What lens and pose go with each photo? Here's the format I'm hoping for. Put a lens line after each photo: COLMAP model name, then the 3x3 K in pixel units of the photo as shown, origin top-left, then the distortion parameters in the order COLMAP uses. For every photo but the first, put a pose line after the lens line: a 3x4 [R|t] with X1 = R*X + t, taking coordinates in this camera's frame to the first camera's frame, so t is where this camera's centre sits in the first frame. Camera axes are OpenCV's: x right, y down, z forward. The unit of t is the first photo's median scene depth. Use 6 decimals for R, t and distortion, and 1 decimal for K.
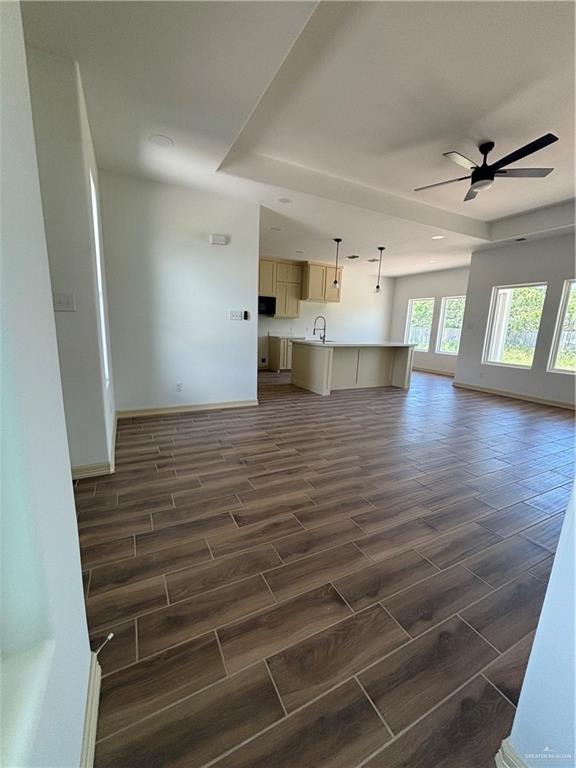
lens RADIAL K [[310.1, 0, 288.2], [0, 310.1, 390.4], [0, 0, 1]] dist [-0.000845, -0.000203]
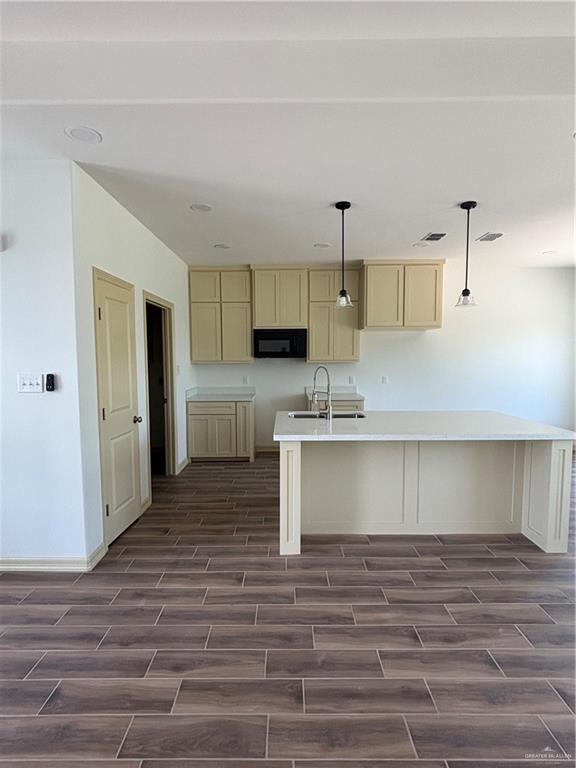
lens RADIAL K [[402.9, 0, 286.0], [0, 402.9, 385.8], [0, 0, 1]] dist [0.049462, -0.061690]
pose [[0.889415, -0.005222, -0.457070, 0.342267], [-0.058902, 0.990289, -0.125933, -0.129861], [0.453289, 0.138929, 0.880470, 0.441990]]
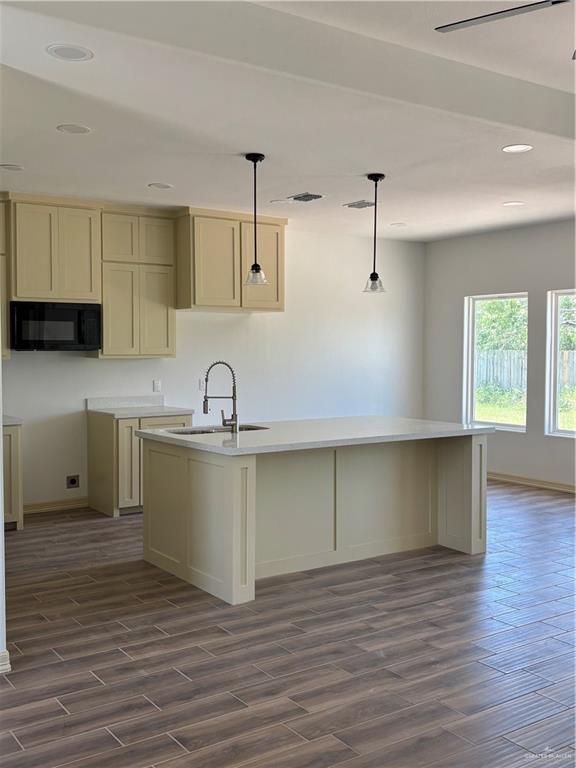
lens RADIAL K [[791.9, 0, 288.0], [0, 791.9, 384.0], [0, 0, 1]] dist [0.133208, -0.369478]
pose [[0.990835, -0.039455, 0.129184, 0.064465], [0.059482, 0.986115, -0.155046, -0.072244], [-0.121273, 0.161309, 0.979424, 0.119047]]
